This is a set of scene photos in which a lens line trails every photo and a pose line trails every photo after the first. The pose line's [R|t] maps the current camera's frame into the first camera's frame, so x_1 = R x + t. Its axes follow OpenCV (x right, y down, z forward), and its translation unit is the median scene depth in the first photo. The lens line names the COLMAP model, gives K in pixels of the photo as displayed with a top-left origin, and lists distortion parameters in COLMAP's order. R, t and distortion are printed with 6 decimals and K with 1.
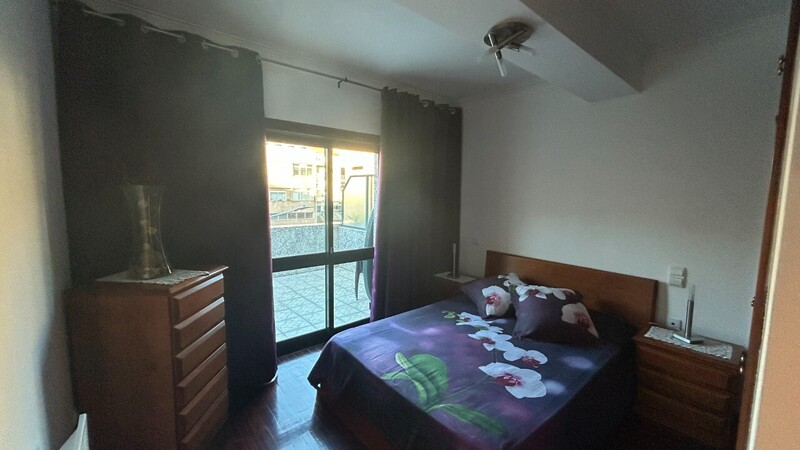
lens RADIAL K [[320.6, 0, 400.0], [0, 320.6, 225.0], [0, 0, 1]] dist [-0.001594, 0.000487]
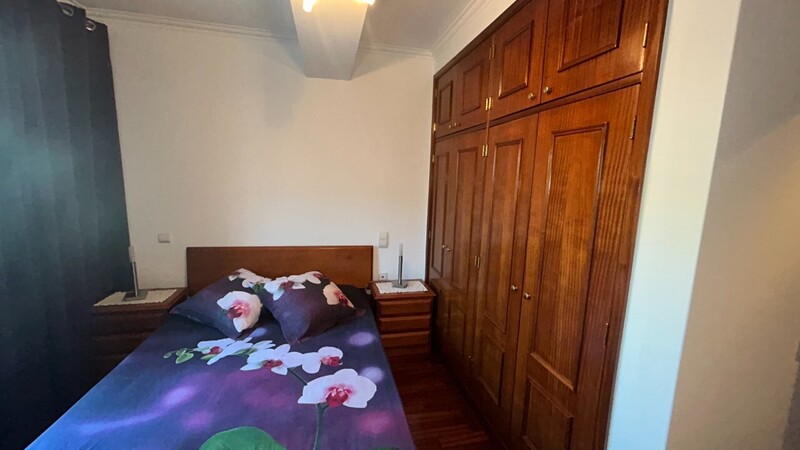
lens RADIAL K [[320.6, 0, 400.0], [0, 320.6, 225.0], [0, 0, 1]] dist [-0.001594, 0.000487]
pose [[0.467539, -0.129953, 0.874368, -0.192615], [0.063990, 0.991515, 0.113147, -0.033795], [-0.881653, 0.003050, 0.471888, 0.327177]]
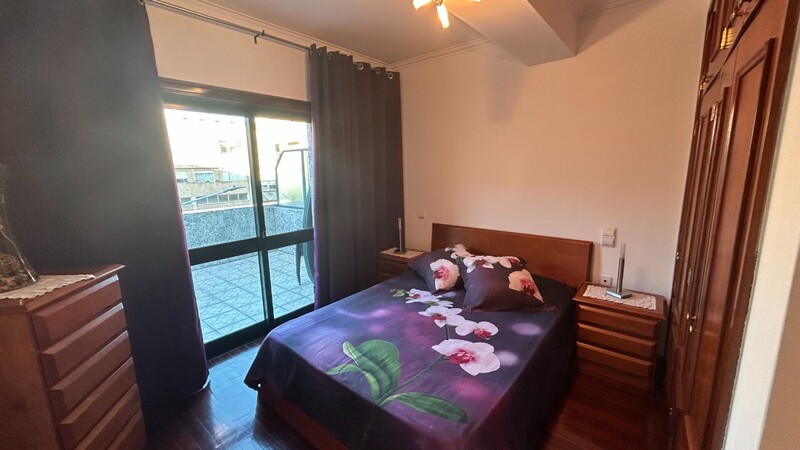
lens RADIAL K [[320.6, 0, 400.0], [0, 320.6, 225.0], [0, 0, 1]] dist [-0.001594, 0.000487]
pose [[0.983502, -0.065391, 0.168662, 0.011937], [0.052247, 0.995325, 0.081231, 0.000200], [-0.173185, -0.071079, 0.982321, 0.080272]]
